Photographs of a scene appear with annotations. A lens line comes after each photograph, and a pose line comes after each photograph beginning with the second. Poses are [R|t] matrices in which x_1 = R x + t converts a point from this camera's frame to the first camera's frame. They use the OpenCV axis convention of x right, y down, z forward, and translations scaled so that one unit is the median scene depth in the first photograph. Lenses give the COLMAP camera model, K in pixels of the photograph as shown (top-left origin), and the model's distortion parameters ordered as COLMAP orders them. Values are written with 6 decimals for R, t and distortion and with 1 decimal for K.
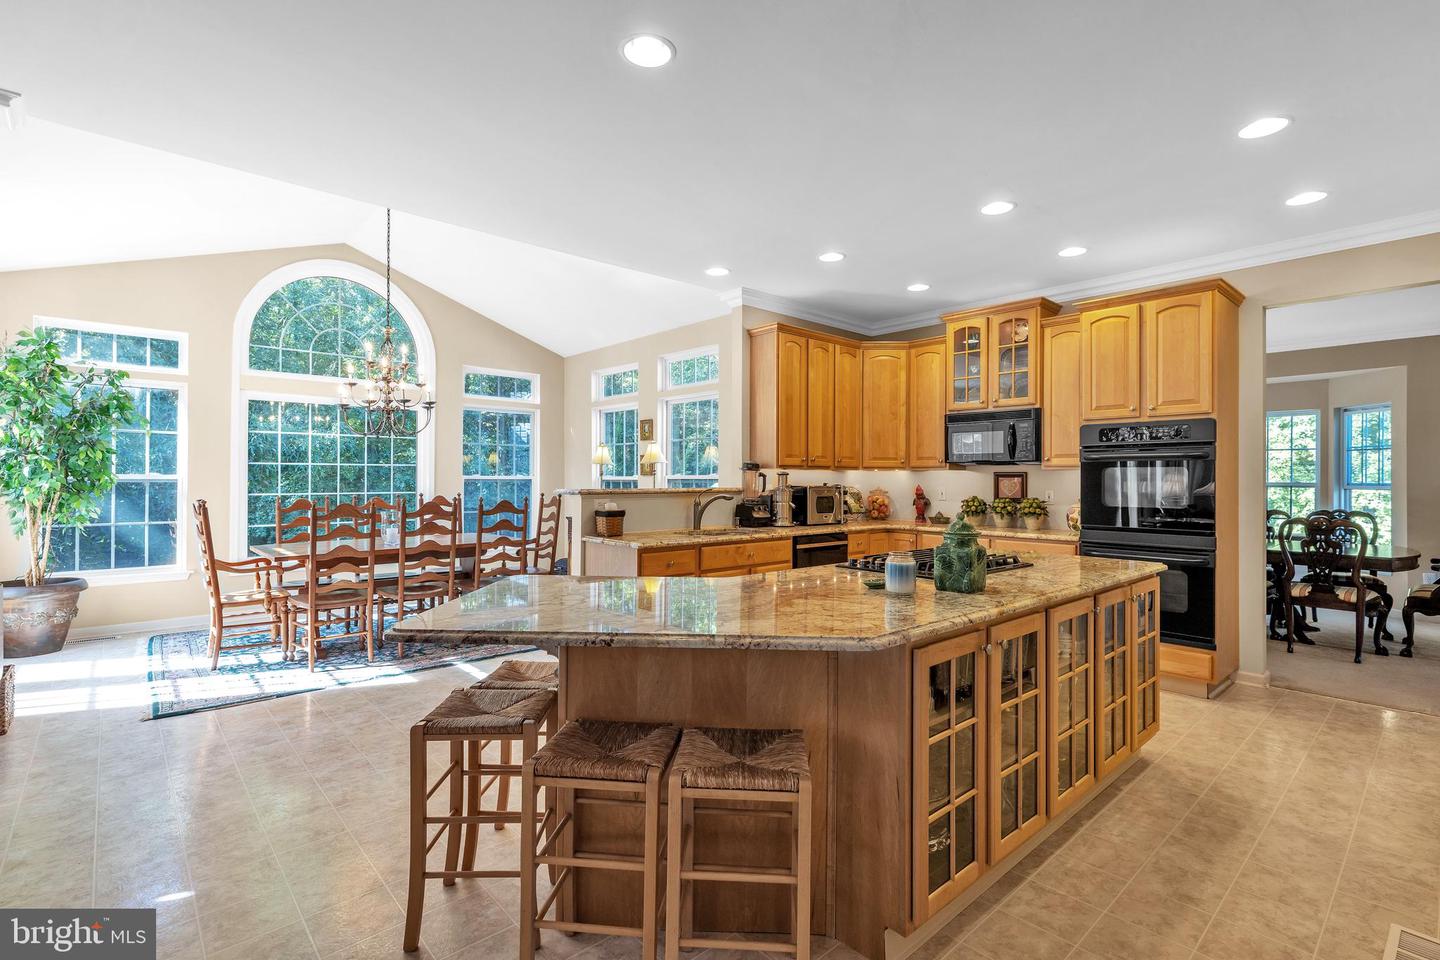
lens RADIAL K [[680.9, 0, 721.8], [0, 680.9, 467.4], [0, 0, 1]] dist [0.001911, 0.000695]
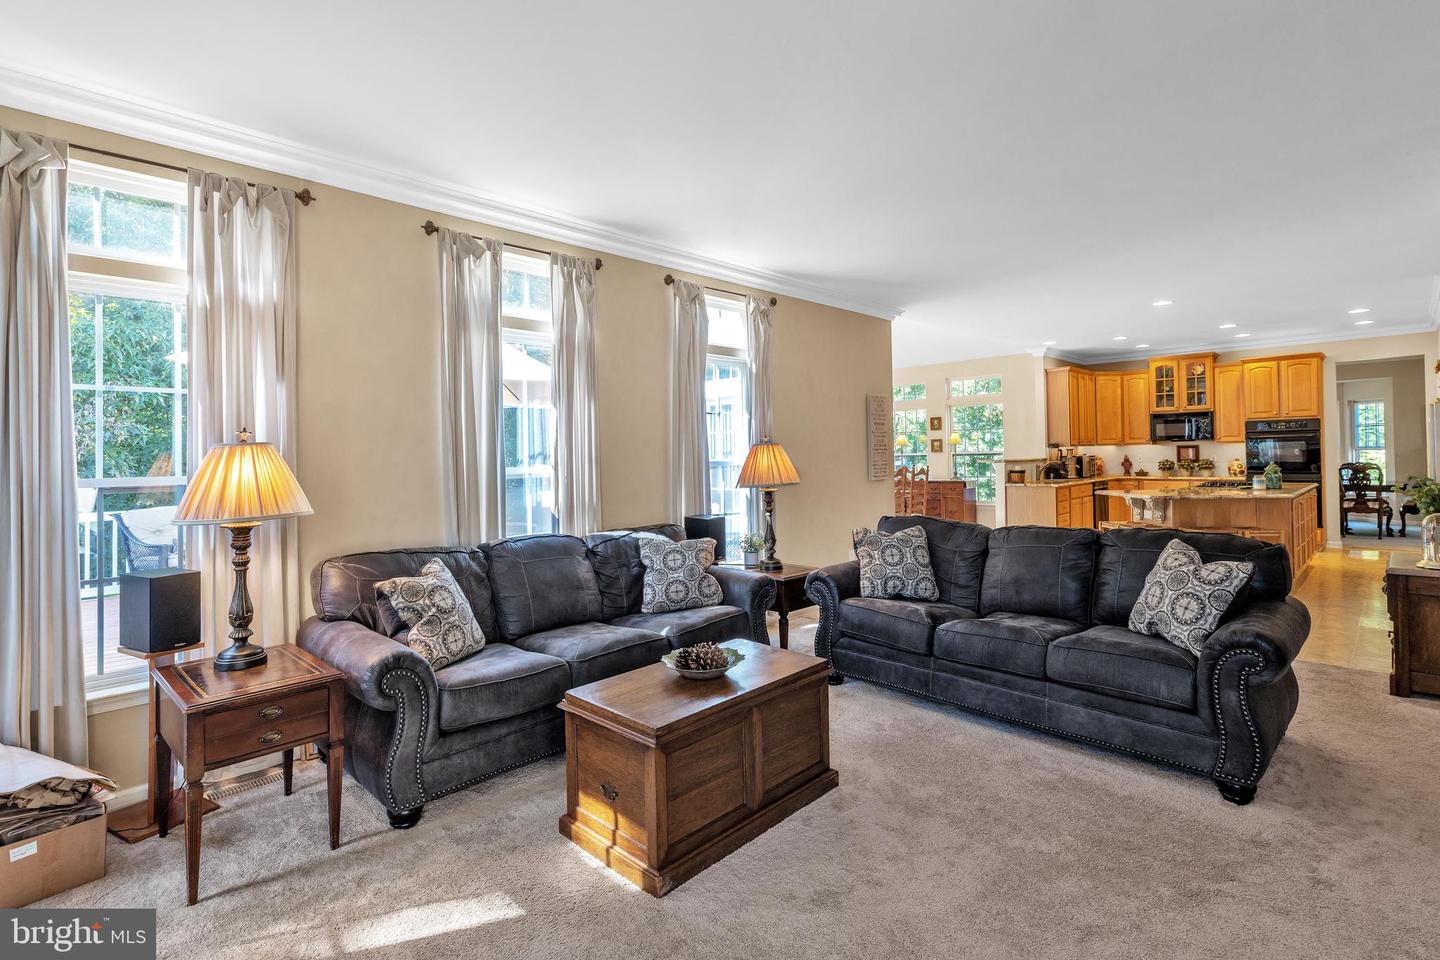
lens RADIAL K [[690.0, 0, 719.4], [0, 690.0, 443.7], [0, 0, 1]] dist [0.001157, 0.000017]
pose [[0.998842, -0.023593, 0.041934, -0.925458], [0.023553, 0.999722, 0.001461, -0.030404], [-0.041956, -0.000472, 0.999119, -0.801181]]
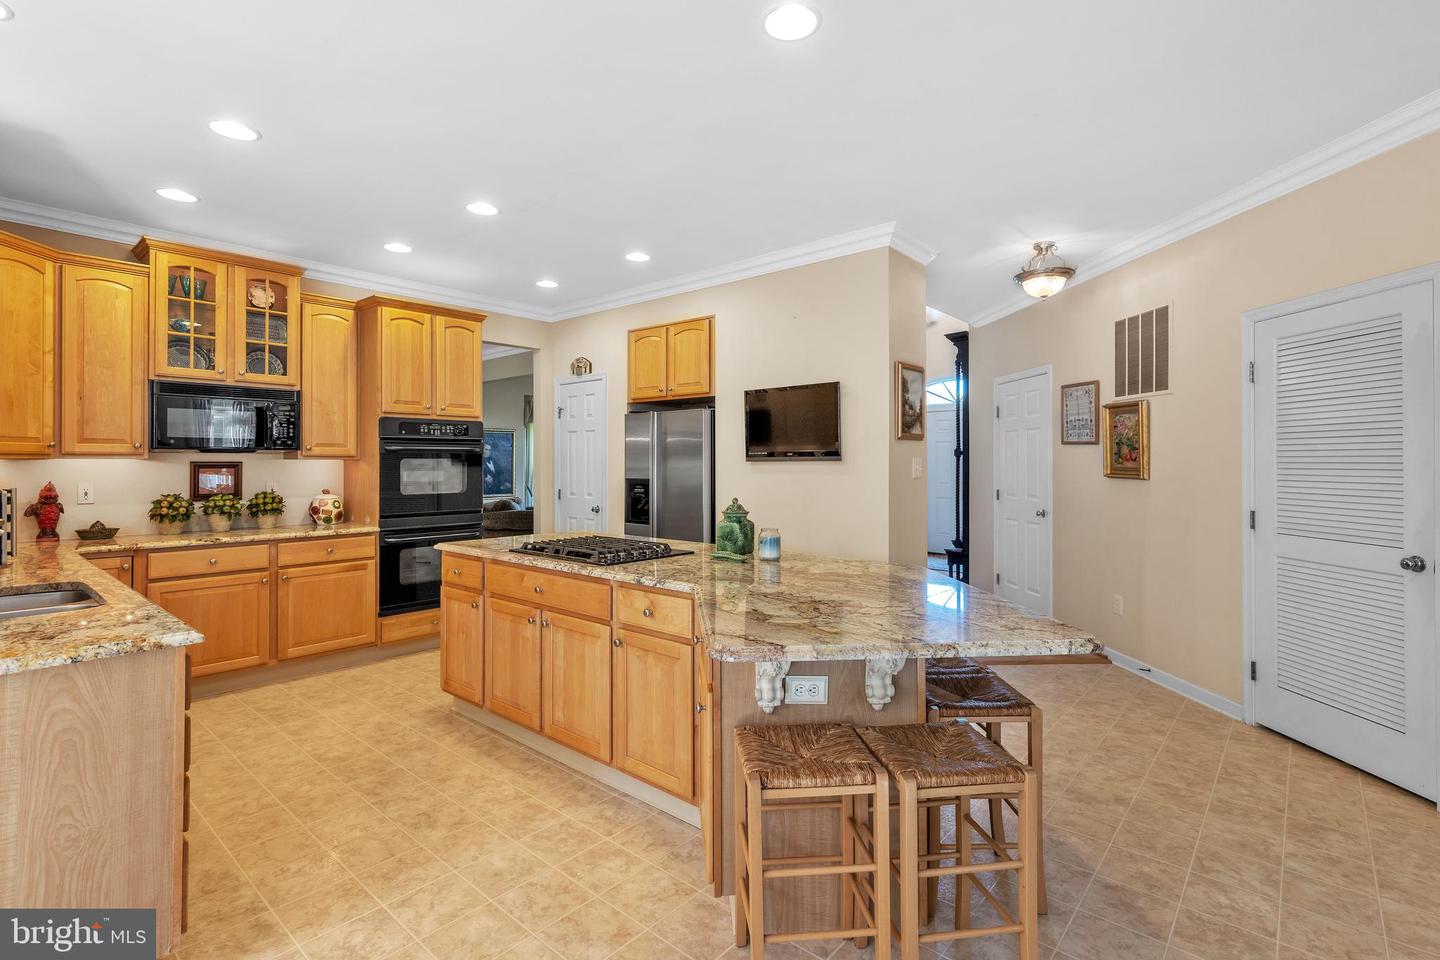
lens RADIAL K [[680.9, 0, 721.8], [0, 680.9, 467.4], [0, 0, 1]] dist [0.001911, 0.000695]
pose [[-0.115616, -0.008266, 0.993260, -0.459655], [-0.013326, 0.999888, 0.006770, -0.000264], [-0.993205, -0.012454, -0.115713, 0.524564]]
